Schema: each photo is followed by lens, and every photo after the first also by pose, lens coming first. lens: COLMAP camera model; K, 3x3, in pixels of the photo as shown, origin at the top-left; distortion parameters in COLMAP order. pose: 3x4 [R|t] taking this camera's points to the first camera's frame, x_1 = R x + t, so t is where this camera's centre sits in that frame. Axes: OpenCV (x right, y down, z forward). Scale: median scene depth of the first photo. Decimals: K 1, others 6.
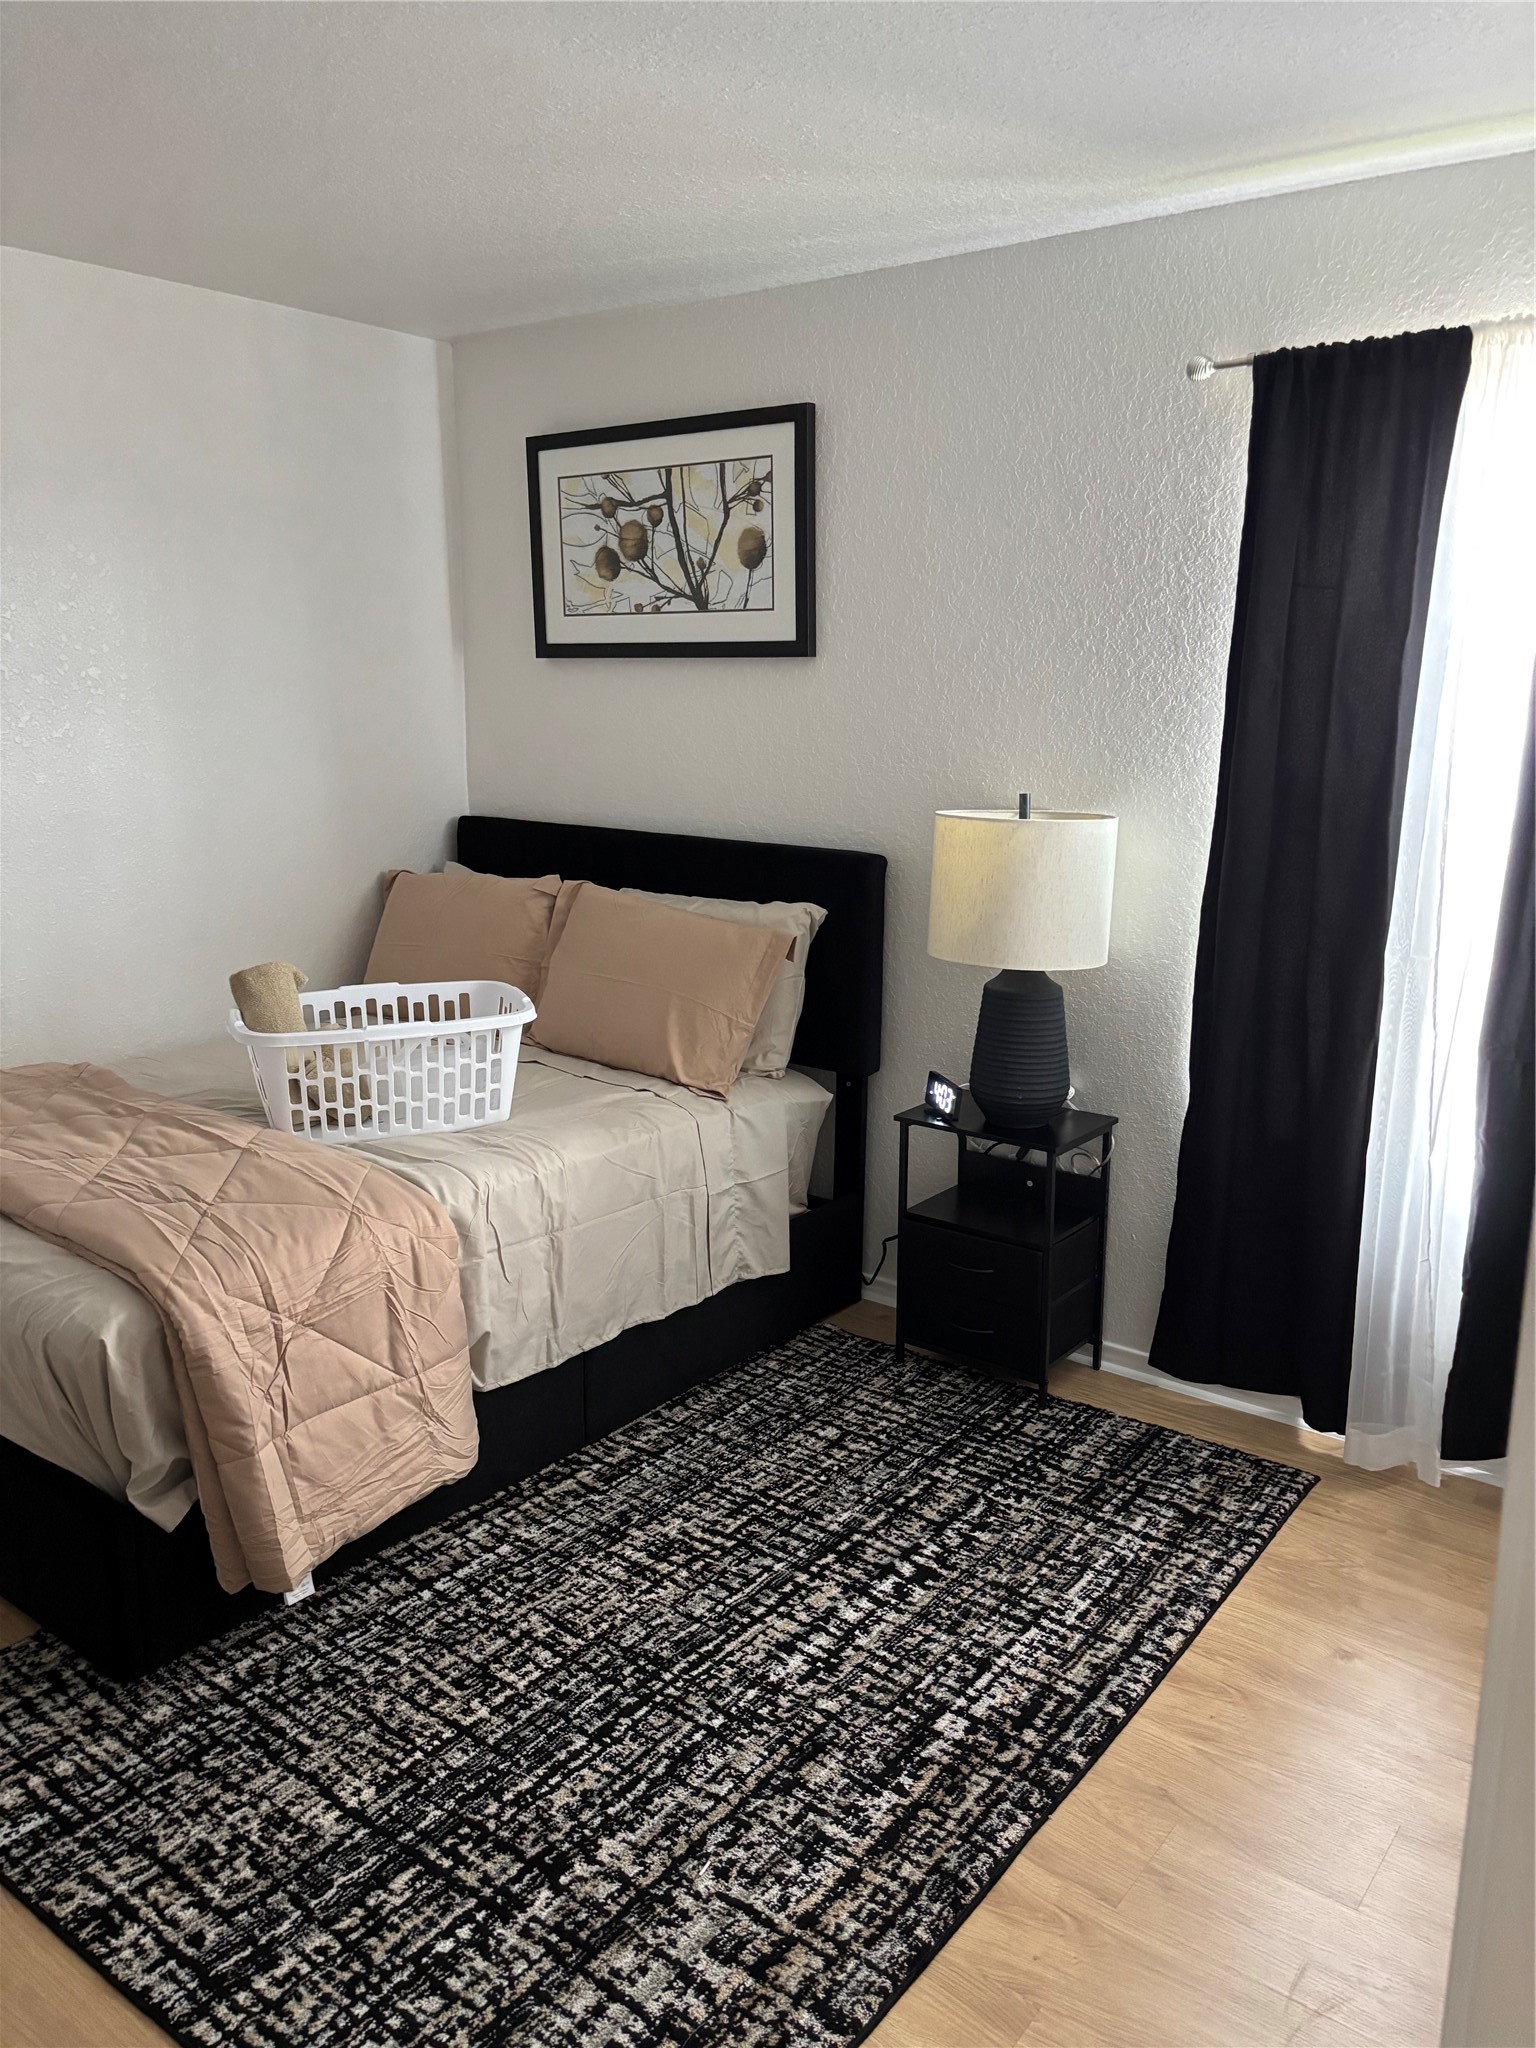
lens RADIAL K [[1530.1, 0, 765.0], [0, 1530.1, 1023.2], [0, 0, 1]] dist [0.005014, -0.034563]
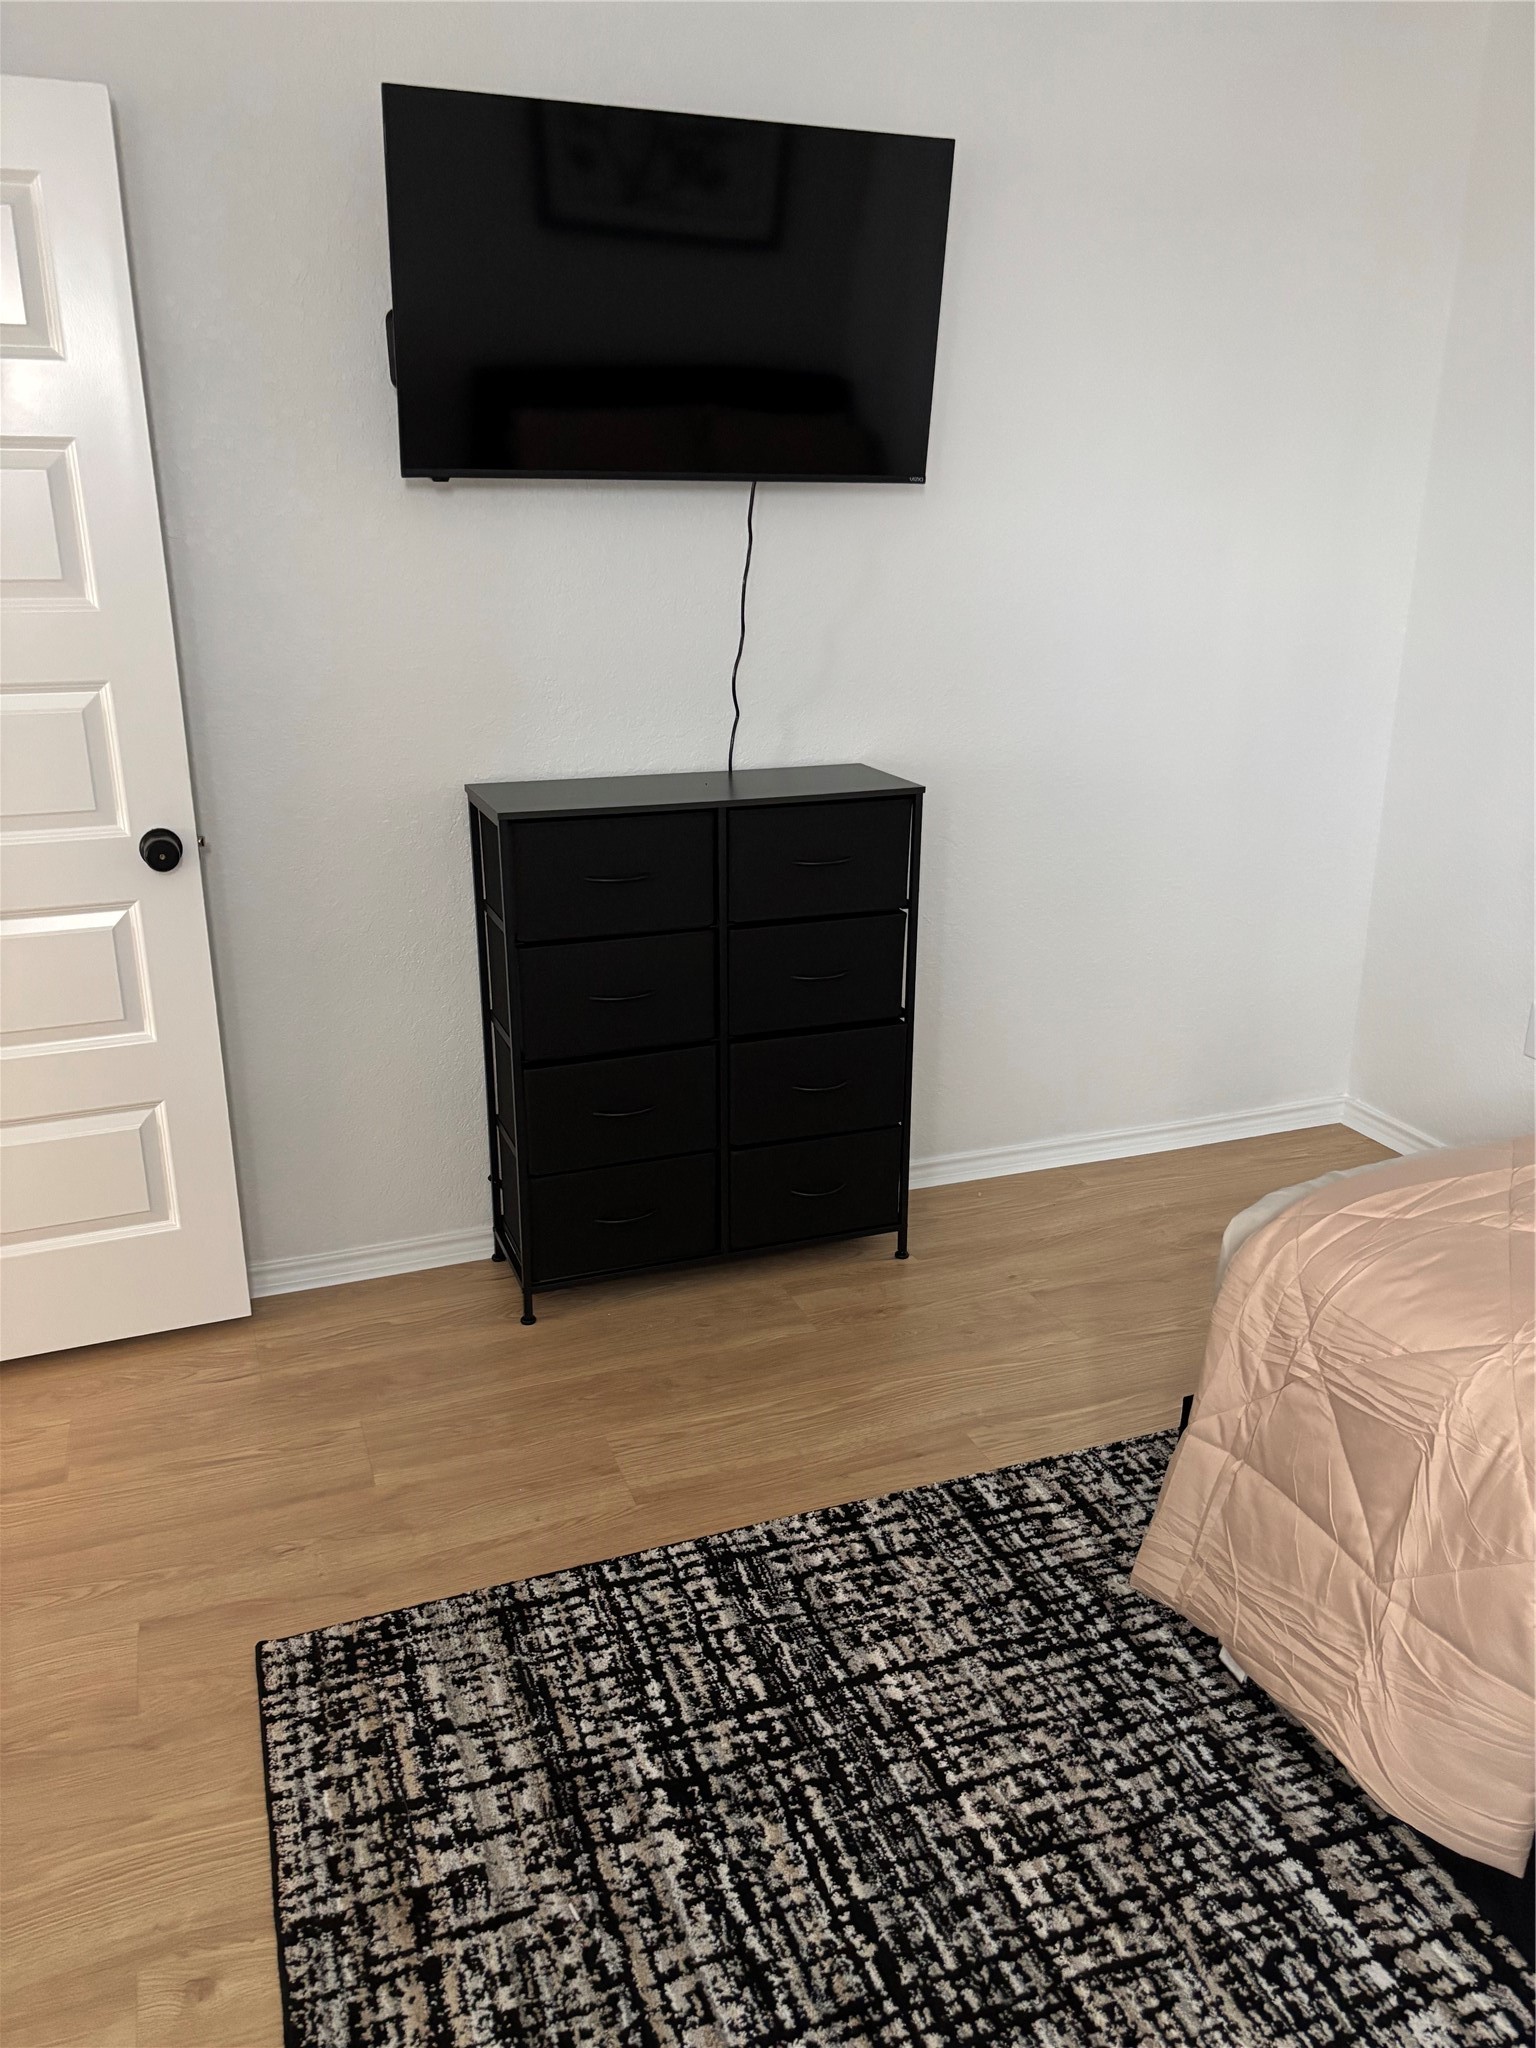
lens RADIAL K [[1530.1, 0, 768.5], [0, 1530.1, 1020.8], [0, 0, 1]] dist [0.005014, -0.034563]
pose [[-0.528797, 0.264773, -0.806393, 0.446613], [-0.204593, 0.882315, 0.423865, -0.242257], [0.823720, 0.389121, -0.412395, 1.255976]]
